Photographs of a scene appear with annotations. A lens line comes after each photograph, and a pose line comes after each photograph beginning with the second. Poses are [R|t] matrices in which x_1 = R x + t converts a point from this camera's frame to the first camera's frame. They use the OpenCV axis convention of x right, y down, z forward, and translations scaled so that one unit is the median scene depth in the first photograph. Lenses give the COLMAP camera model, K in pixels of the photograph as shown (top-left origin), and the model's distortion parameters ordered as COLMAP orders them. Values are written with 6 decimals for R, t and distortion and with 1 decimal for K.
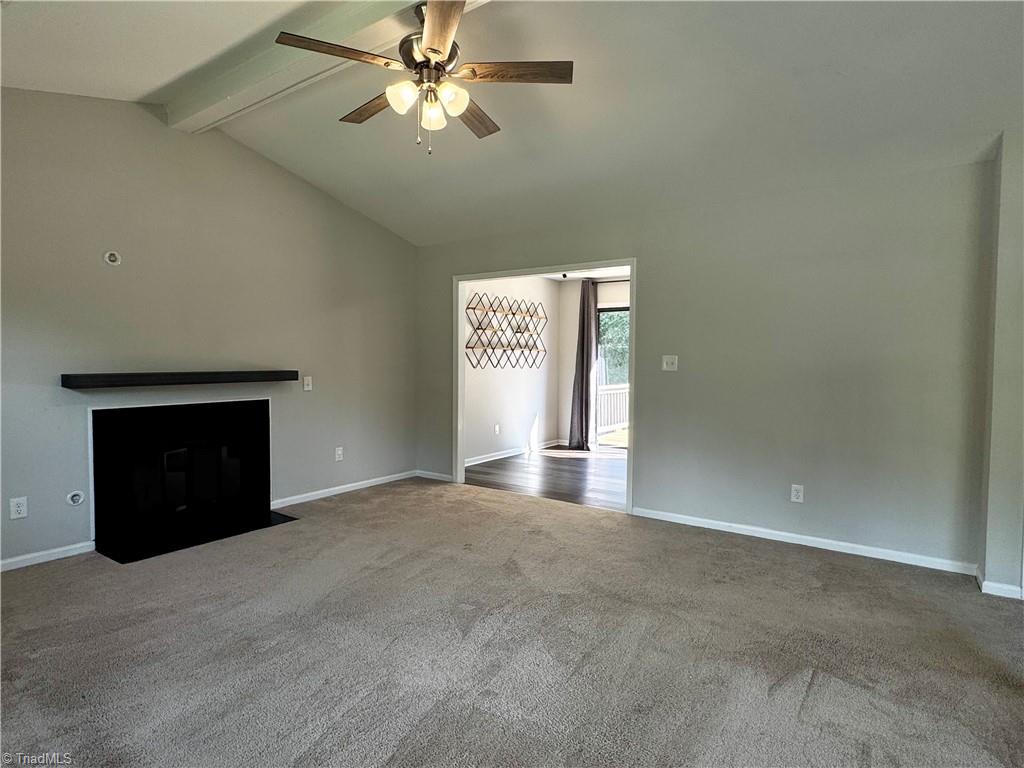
lens RADIAL K [[558.8, 0, 512.0], [0, 558.8, 384.0], [0, 0, 1]] dist [0.000845, 0.001139]
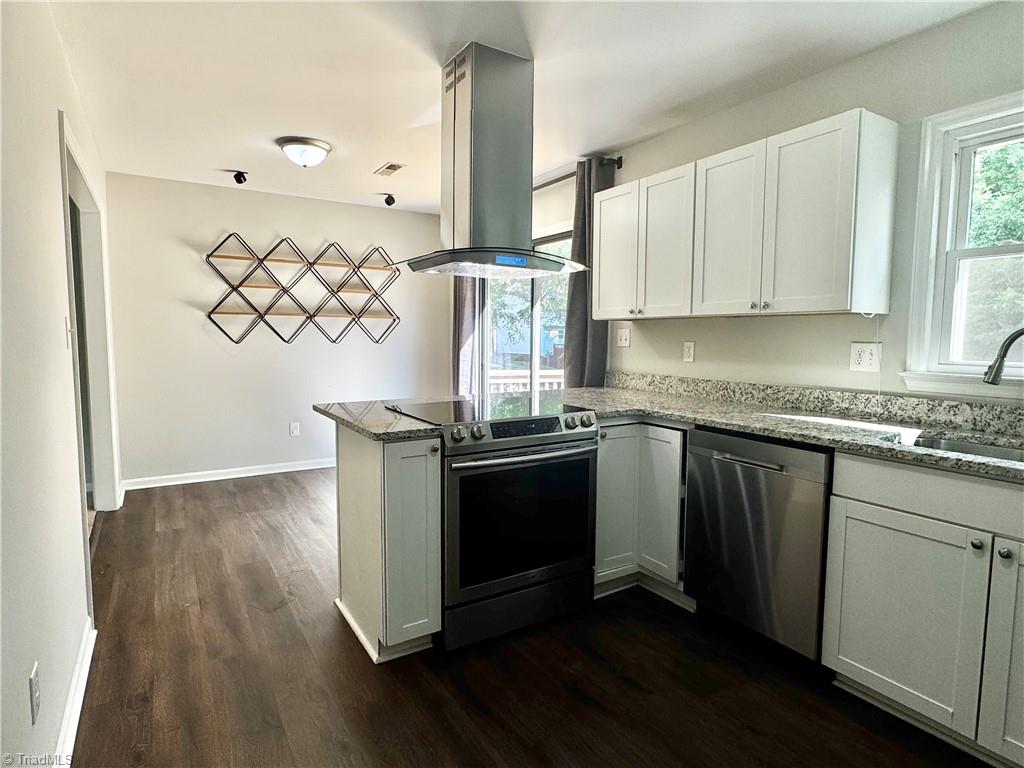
lens RADIAL K [[558.8, 0, 512.0], [0, 558.8, 384.0], [0, 0, 1]] dist [0.000845, 0.001139]
pose [[0.917047, 0.035736, -0.397175, 0.806535], [-0.019545, 0.998807, 0.044742, -0.021860], [0.398300, -0.033268, 0.916652, 0.743903]]
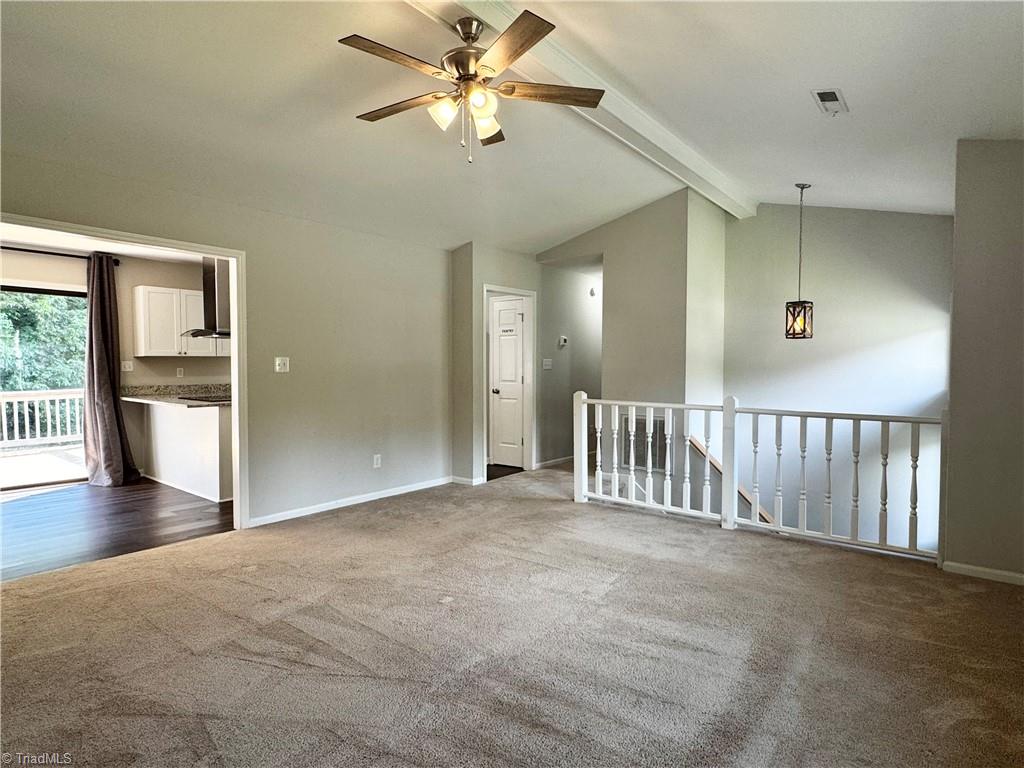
lens RADIAL K [[558.8, 0, 512.0], [0, 558.8, 384.0], [0, 0, 1]] dist [0.000845, 0.001139]
pose [[0.073861, -0.041619, 0.996400, -0.687598], [0.046089, 0.998204, 0.038278, -0.021607], [-0.996203, 0.043096, 0.075647, 0.495284]]
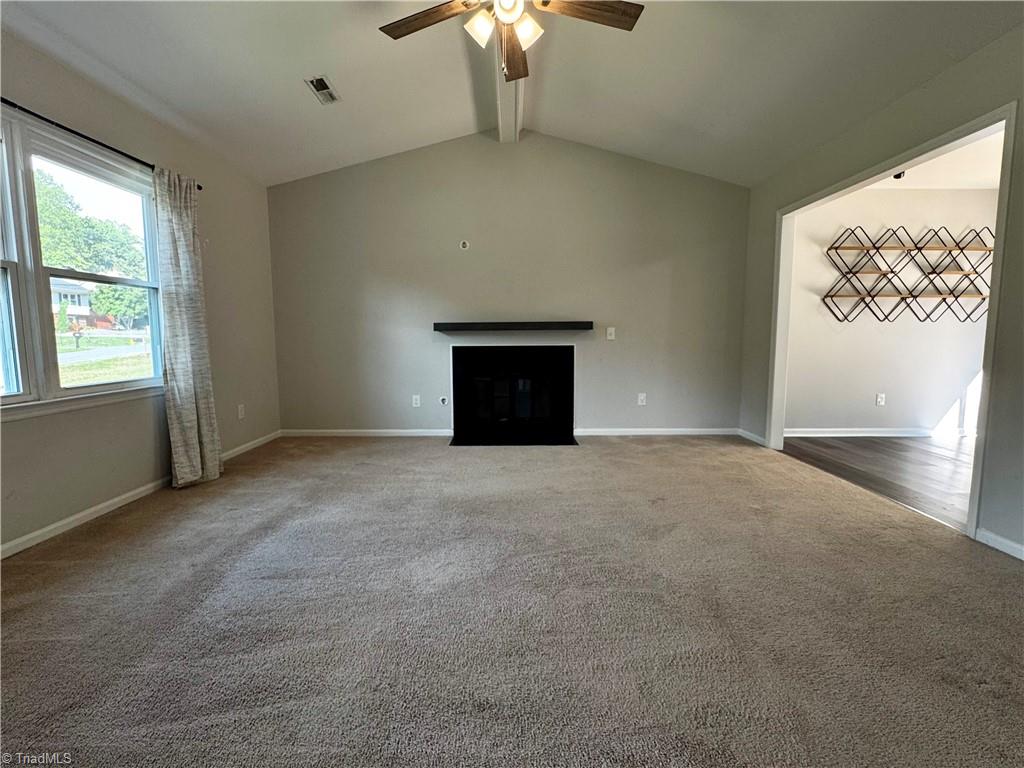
lens RADIAL K [[468.4, 0, 512.0], [0, 468.4, 384.0], [0, 0, 1]] dist [-0.003453, -0.000066]
pose [[0.581699, 0.075683, -0.809875, 0.329050], [-0.028652, 0.996951, 0.072586, 0.041583], [0.812899, -0.019019, 0.582094, 0.297725]]
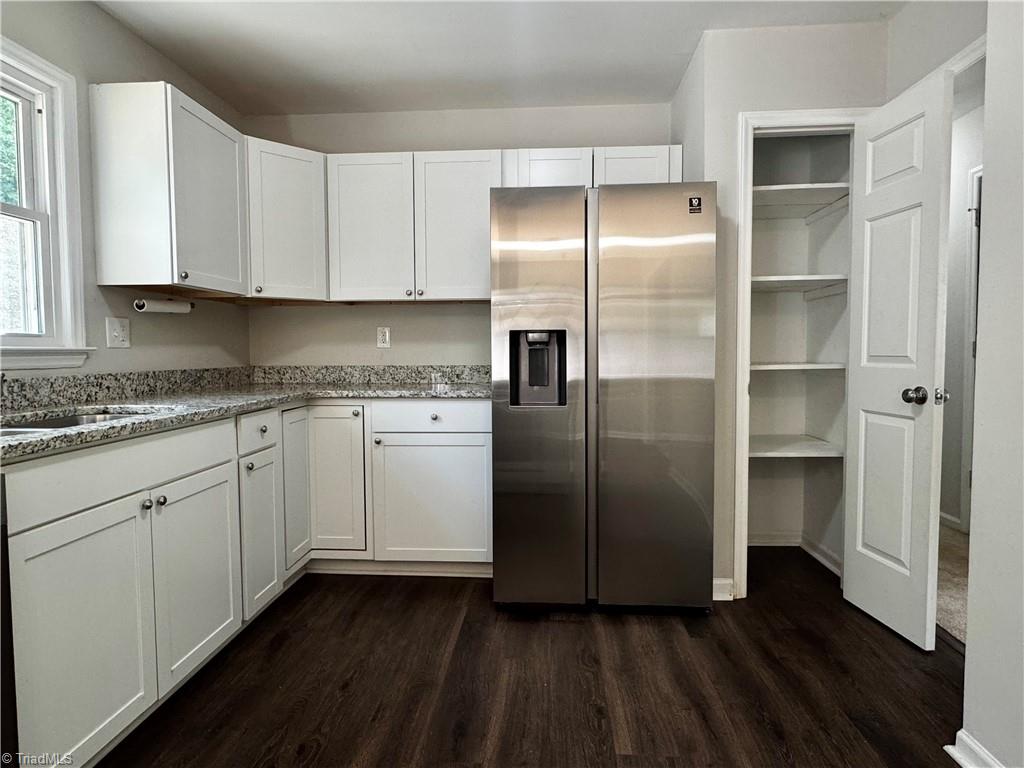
lens RADIAL K [[568.6, 0, 512.0], [0, 568.6, 384.0], [0, 0, 1]] dist [0.001159, 0.001564]
pose [[-0.519489, -0.055134, 0.852697, 0.531277], [0.036283, 0.995593, 0.086478, -0.008142], [-0.853707, 0.075863, -0.515199, 1.152504]]
